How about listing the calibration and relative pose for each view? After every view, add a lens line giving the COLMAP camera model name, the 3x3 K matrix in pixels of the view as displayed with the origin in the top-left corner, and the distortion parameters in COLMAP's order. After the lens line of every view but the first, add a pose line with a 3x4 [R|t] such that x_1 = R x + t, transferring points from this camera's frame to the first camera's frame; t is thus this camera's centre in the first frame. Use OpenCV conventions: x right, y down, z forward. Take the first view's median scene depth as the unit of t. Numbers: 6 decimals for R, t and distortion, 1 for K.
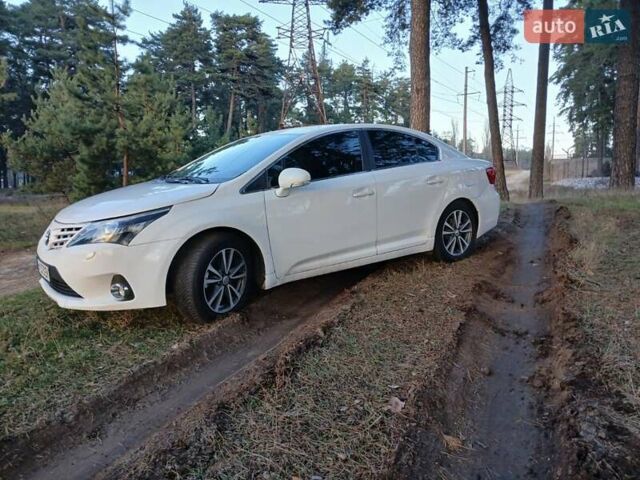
lens RADIAL K [[498.3, 0, 320.0], [0, 498.3, 240.0], [0, 0, 1]] dist [0.086096, -0.161433]
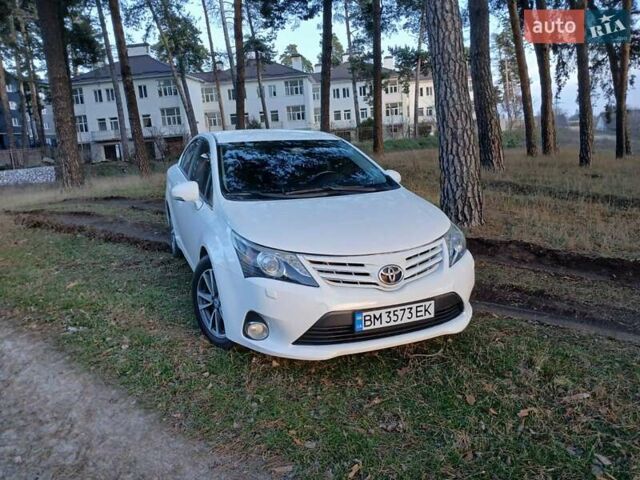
lens RADIAL K [[498.3, 0, 320.0], [0, 498.3, 240.0], [0, 0, 1]] dist [0.086096, -0.161433]
pose [[0.239832, -0.183171, 0.953378, -0.276370], [0.165744, 0.975347, 0.145697, -0.040373], [-0.956561, 0.123074, 0.264279, 0.189785]]
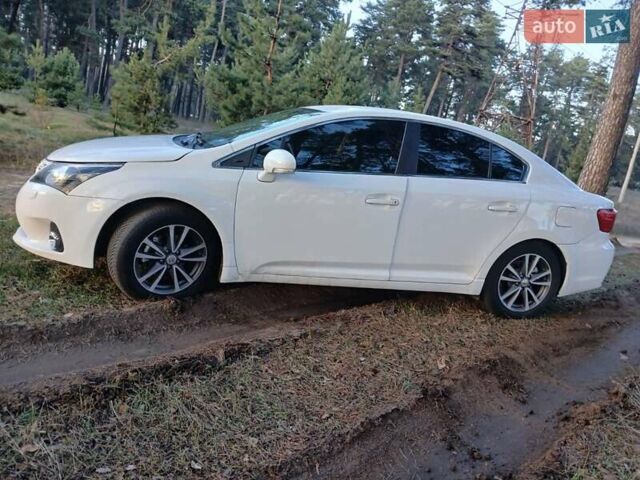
lens RADIAL K [[498.3, 0, 320.0], [0, 498.3, 240.0], [0, 0, 1]] dist [0.086096, -0.161433]
pose [[0.905432, 0.264811, -0.331766, 0.068704], [-0.249457, 0.964298, 0.088889, -0.019930], [0.343460, 0.002278, 0.939164, 0.055885]]
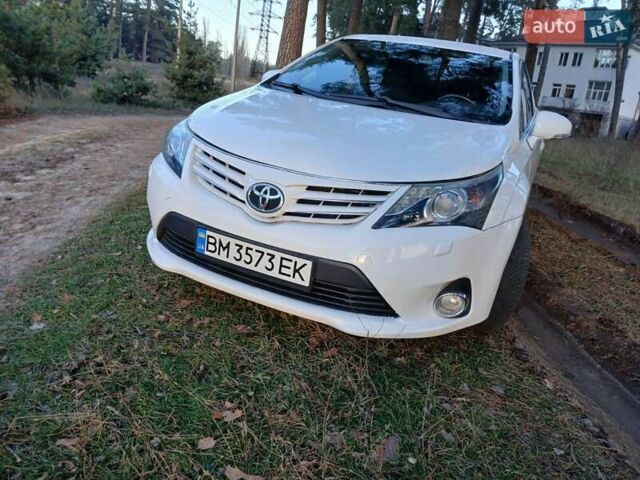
lens RADIAL K [[498.3, 0, 320.0], [0, 498.3, 240.0], [0, 0, 1]] dist [0.086096, -0.161433]
pose [[0.865859, -0.003906, 0.500273, -0.160160], [-0.088977, 0.982825, 0.161673, -0.010956], [-0.492312, -0.184499, 0.850640, 0.109713]]
